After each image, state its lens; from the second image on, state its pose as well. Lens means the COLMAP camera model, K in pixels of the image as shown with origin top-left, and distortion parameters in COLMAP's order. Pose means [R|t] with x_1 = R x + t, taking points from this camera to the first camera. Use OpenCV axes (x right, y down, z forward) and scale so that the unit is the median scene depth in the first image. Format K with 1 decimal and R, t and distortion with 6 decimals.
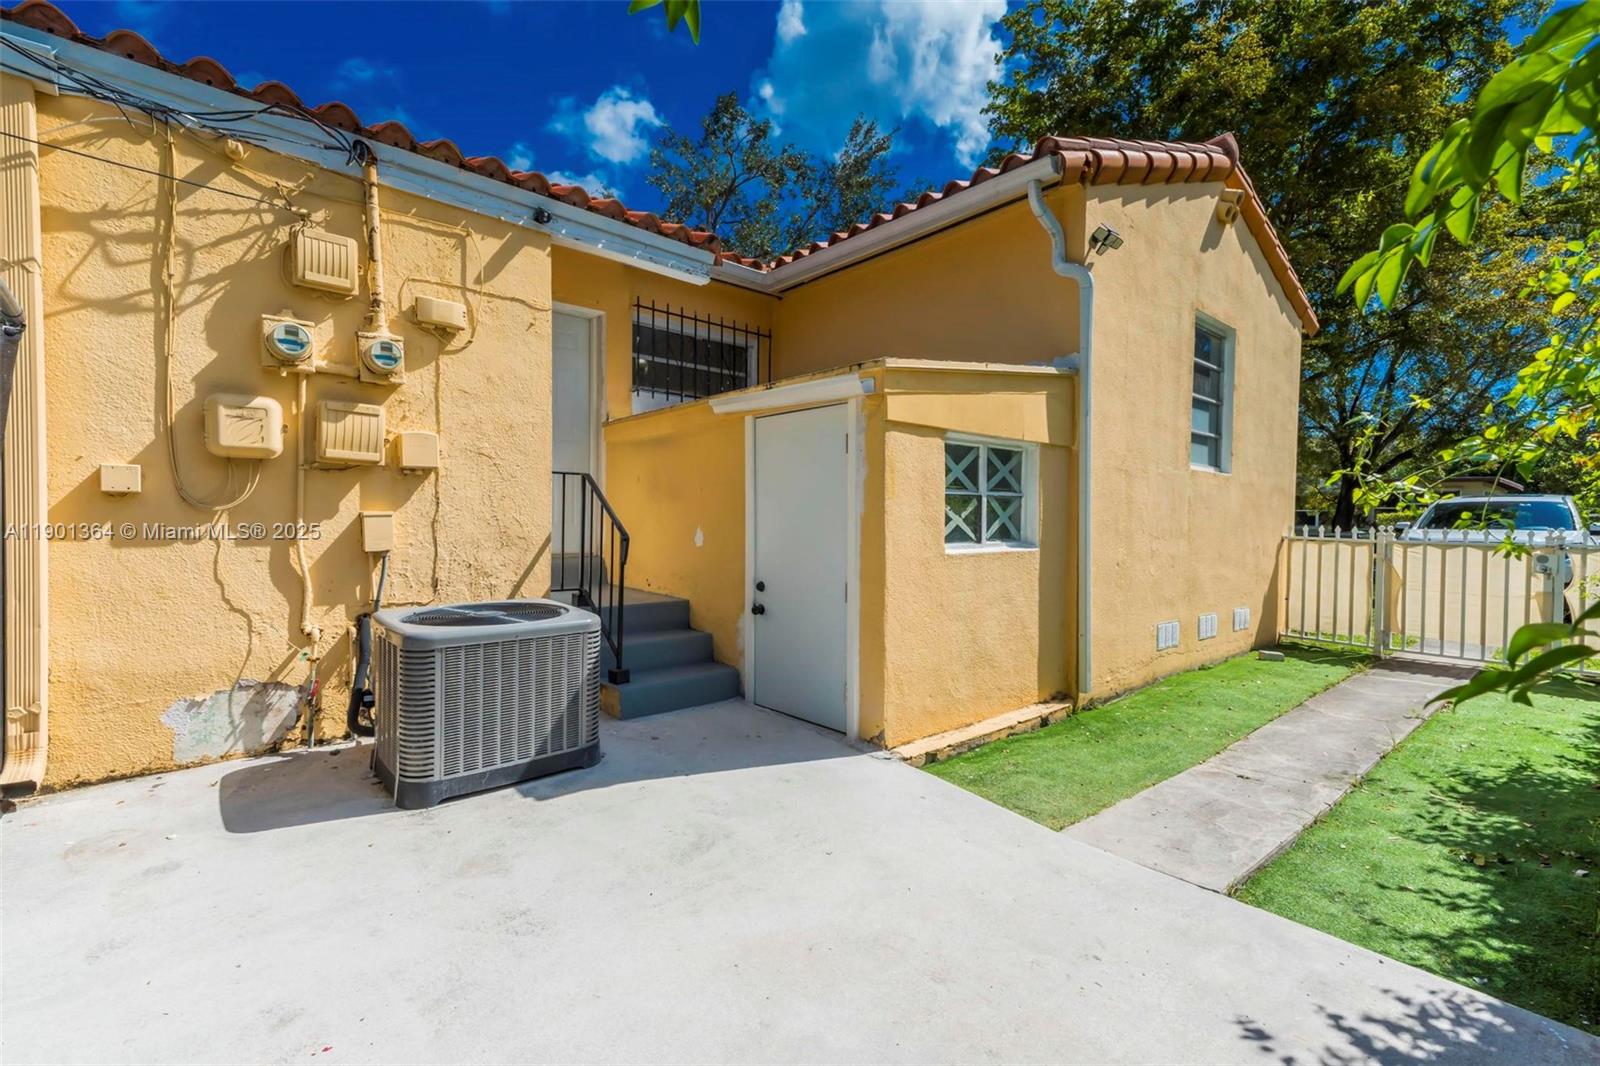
lens RADIAL K [[706.5, 0, 803.4], [0, 706.5, 526.5], [0, 0, 1]] dist [0.035392, -0.000805]
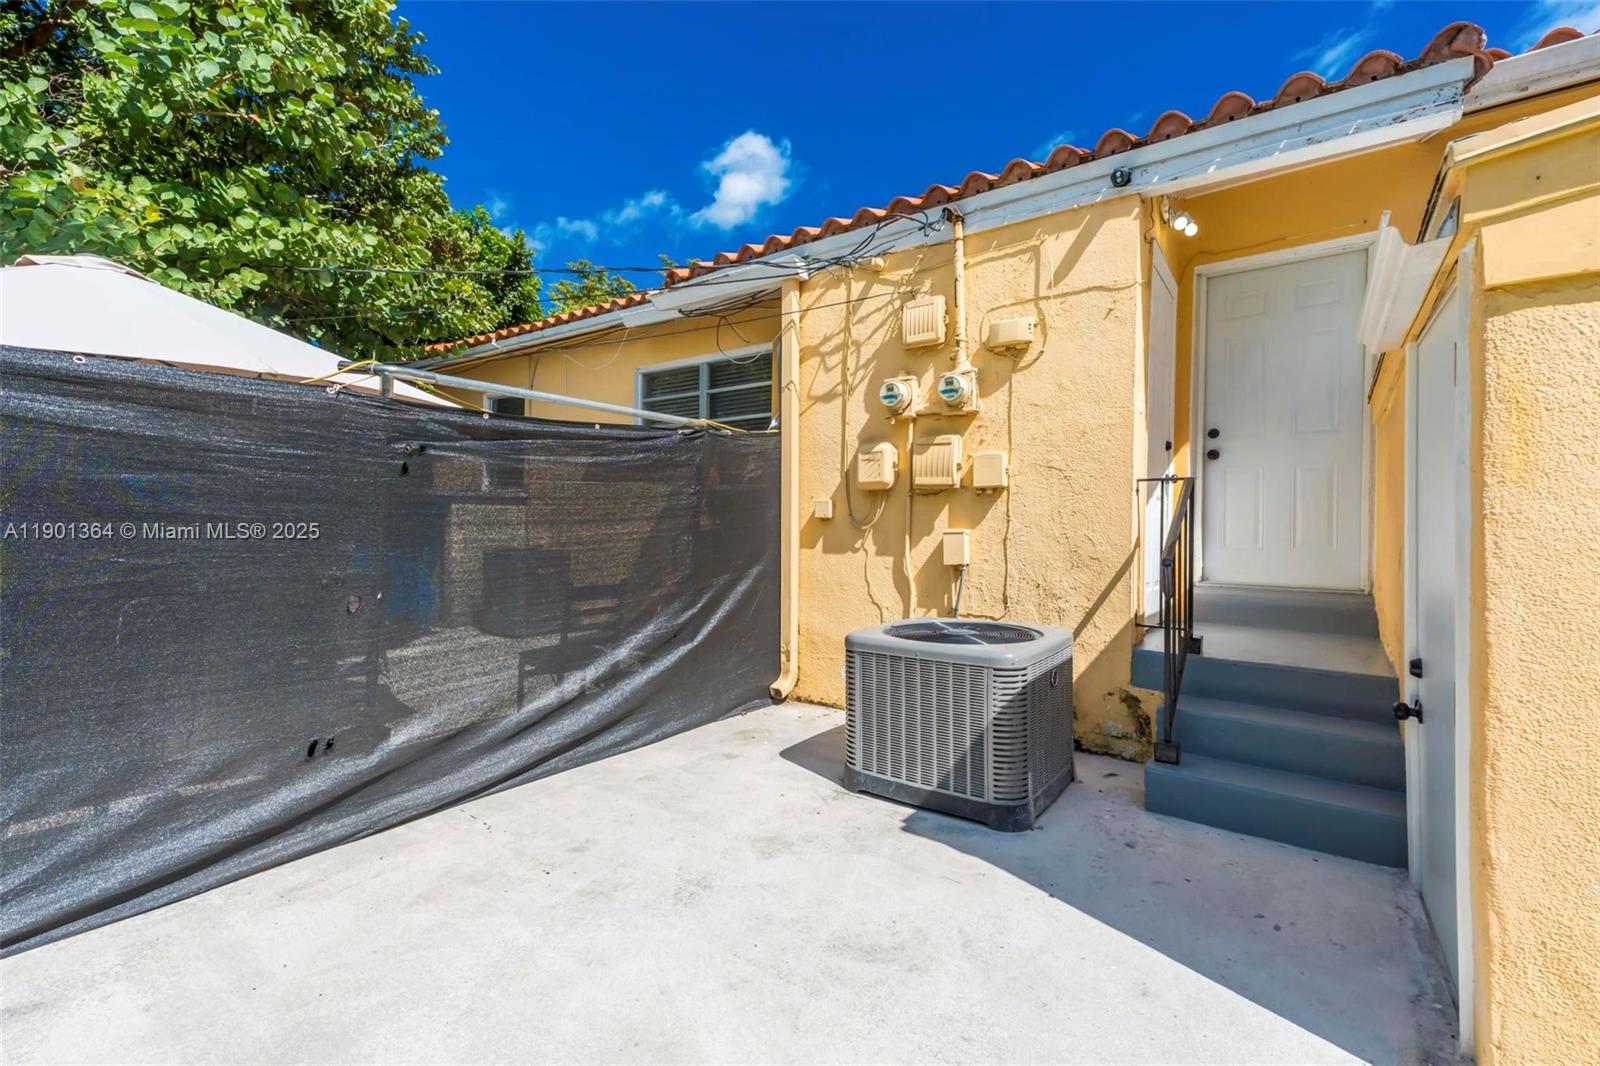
lens RADIAL K [[706.5, 0, 800.4], [0, 706.5, 528.0], [0, 0, 1]] dist [0.035392, -0.000805]
pose [[0.223106, -0.011656, -0.974724, 0.459071], [-0.019343, 0.999679, -0.016382, -0.000279], [0.974602, 0.022509, 0.222809, 0.561201]]
